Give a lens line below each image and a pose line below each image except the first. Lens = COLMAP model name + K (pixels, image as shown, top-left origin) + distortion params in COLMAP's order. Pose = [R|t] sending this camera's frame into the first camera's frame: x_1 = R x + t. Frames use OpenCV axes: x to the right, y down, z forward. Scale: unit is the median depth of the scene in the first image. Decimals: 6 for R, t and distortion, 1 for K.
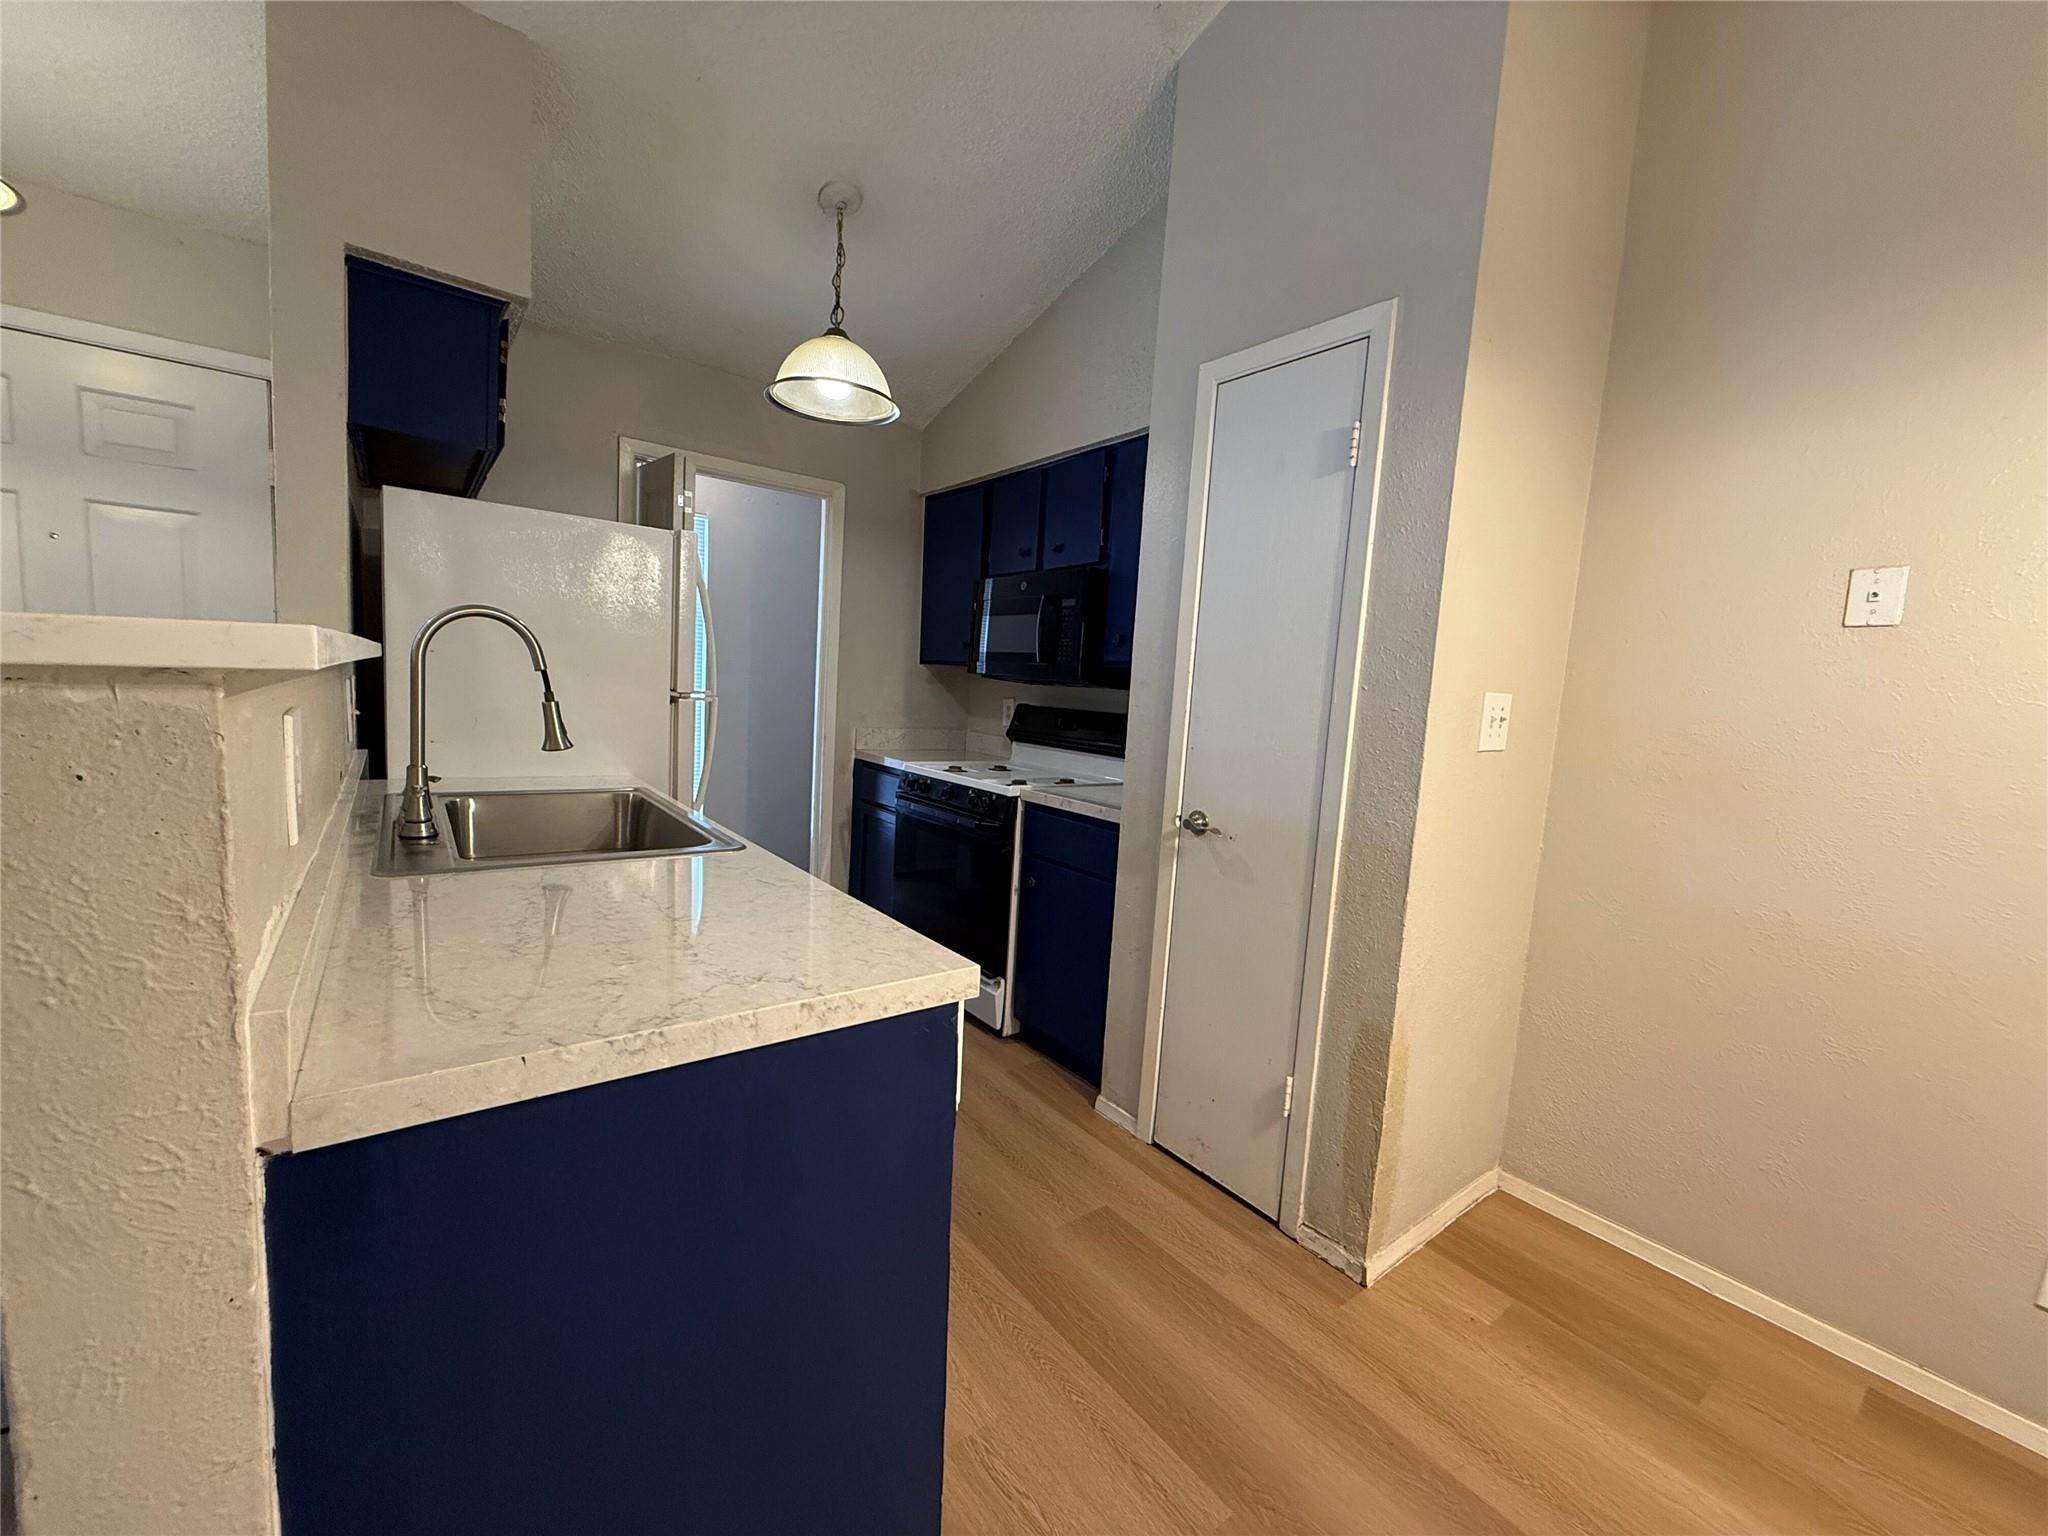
lens RADIAL K [[815.6, 0, 1023.7], [0, 815.6, 770.6], [0, 0, 1]] dist [0.000093, -0.000245]
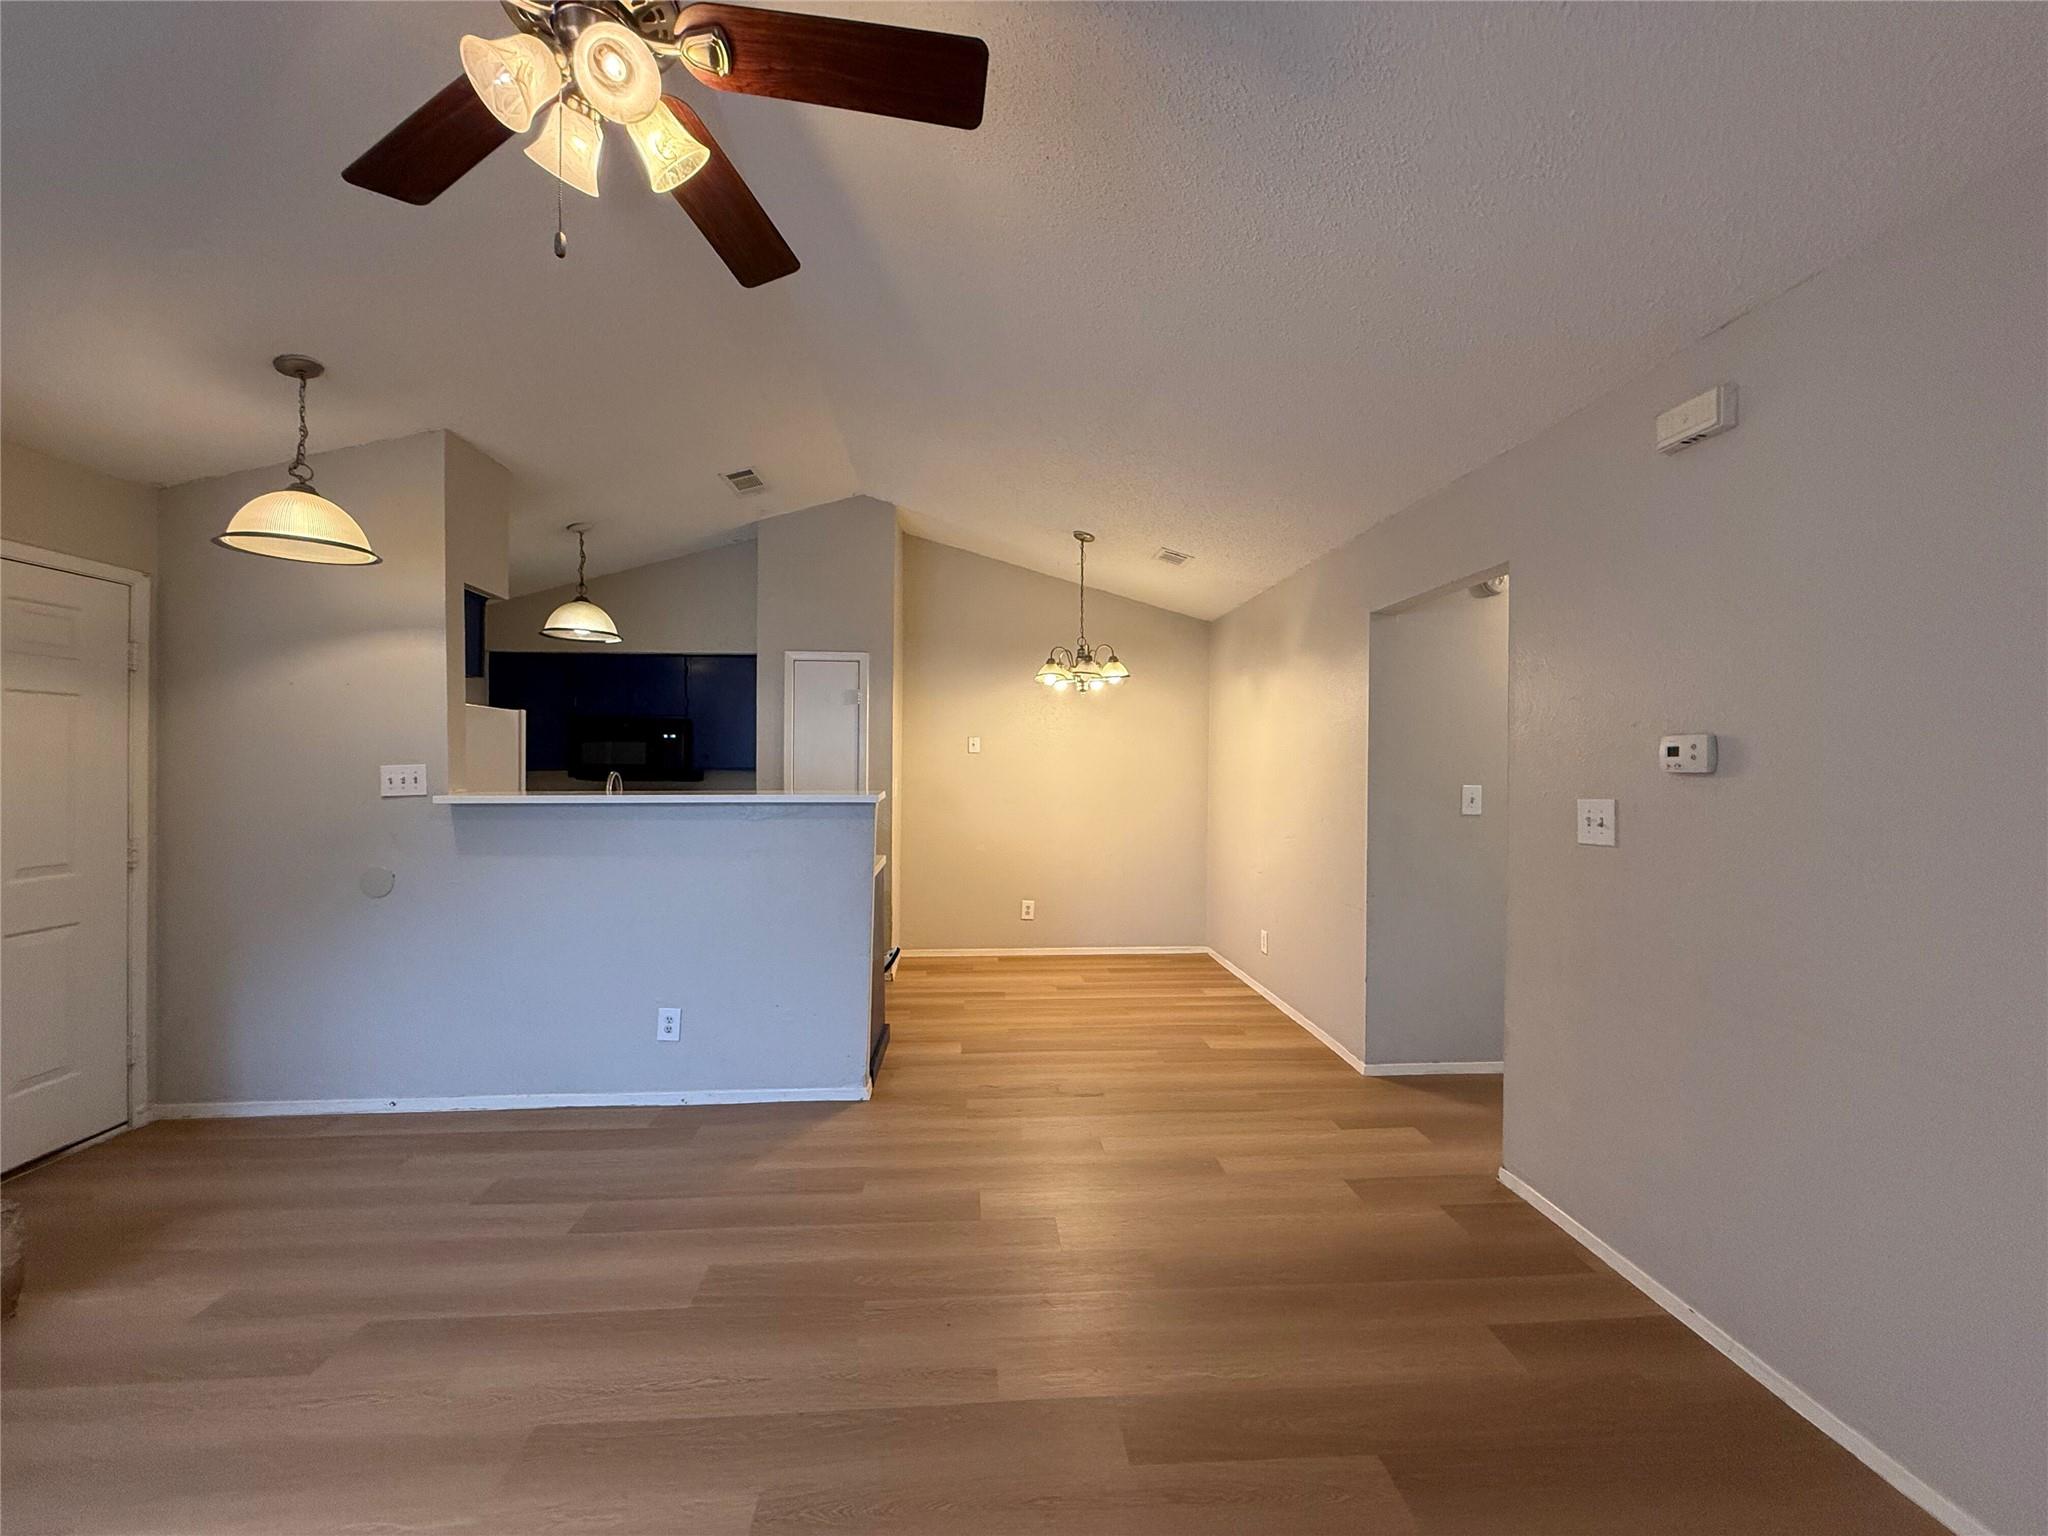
lens RADIAL K [[815.6, 0, 1022.5], [0, 815.6, 773.6], [0, 0, 1]] dist [0.000093, -0.000245]
pose [[0.540626, -0.065464, 0.838712, -1.255638], [0.115271, 0.993329, 0.003229, -0.047496], [-0.833328, 0.094933, 0.544565, -0.761895]]
